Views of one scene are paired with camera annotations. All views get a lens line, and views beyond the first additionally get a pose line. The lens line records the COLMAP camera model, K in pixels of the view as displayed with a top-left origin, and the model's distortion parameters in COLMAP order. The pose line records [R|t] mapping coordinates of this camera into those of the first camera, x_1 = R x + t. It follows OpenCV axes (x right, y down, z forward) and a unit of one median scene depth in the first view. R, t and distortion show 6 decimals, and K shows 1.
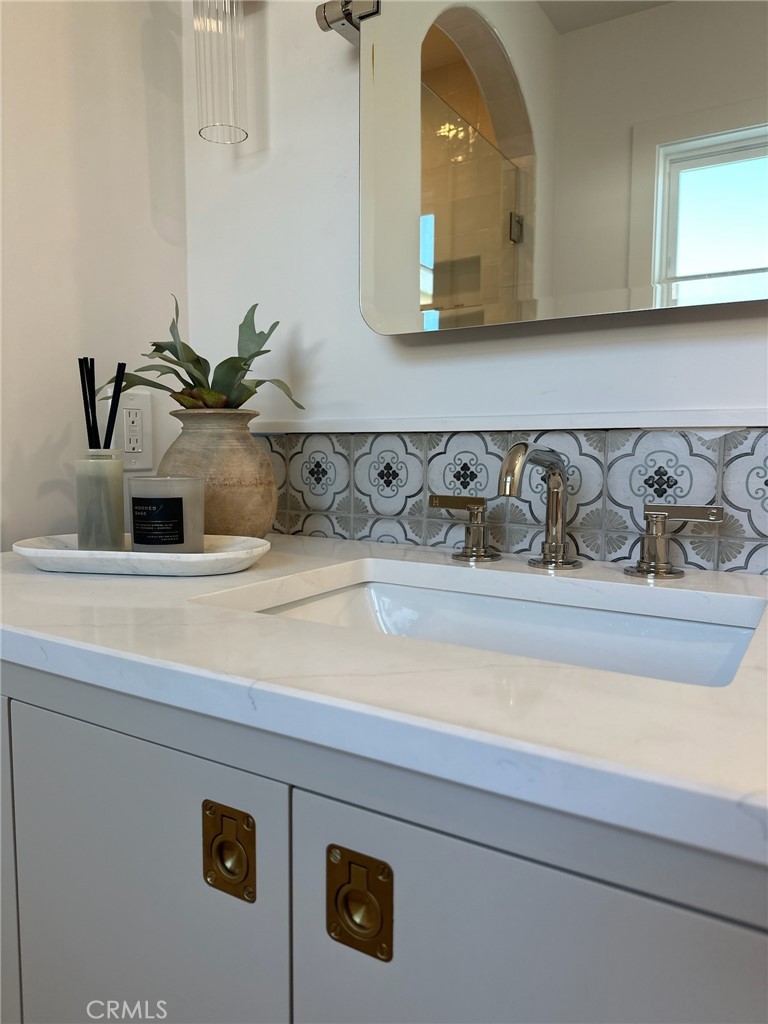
lens RADIAL K [[755.7, 0, 384.2], [0, 755.7, 512.9], [0, 0, 1]] dist [0.015986, -0.015211]
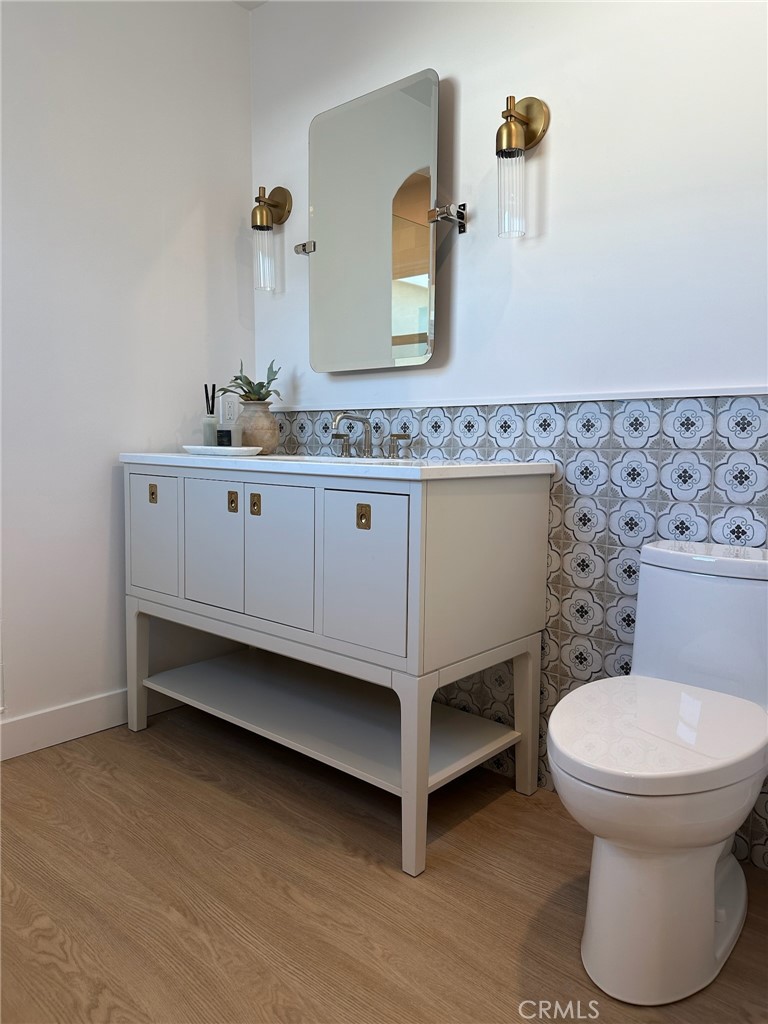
lens RADIAL K [[755.7, 0, 383.3], [0, 755.7, 510.8], [0, 0, 1]] dist [0.015986, -0.015211]
pose [[0.984966, 0.023812, -0.171097, 0.672470], [-0.022484, 0.999700, 0.009694, 0.208105], [0.171276, -0.005701, 0.985207, -1.517373]]
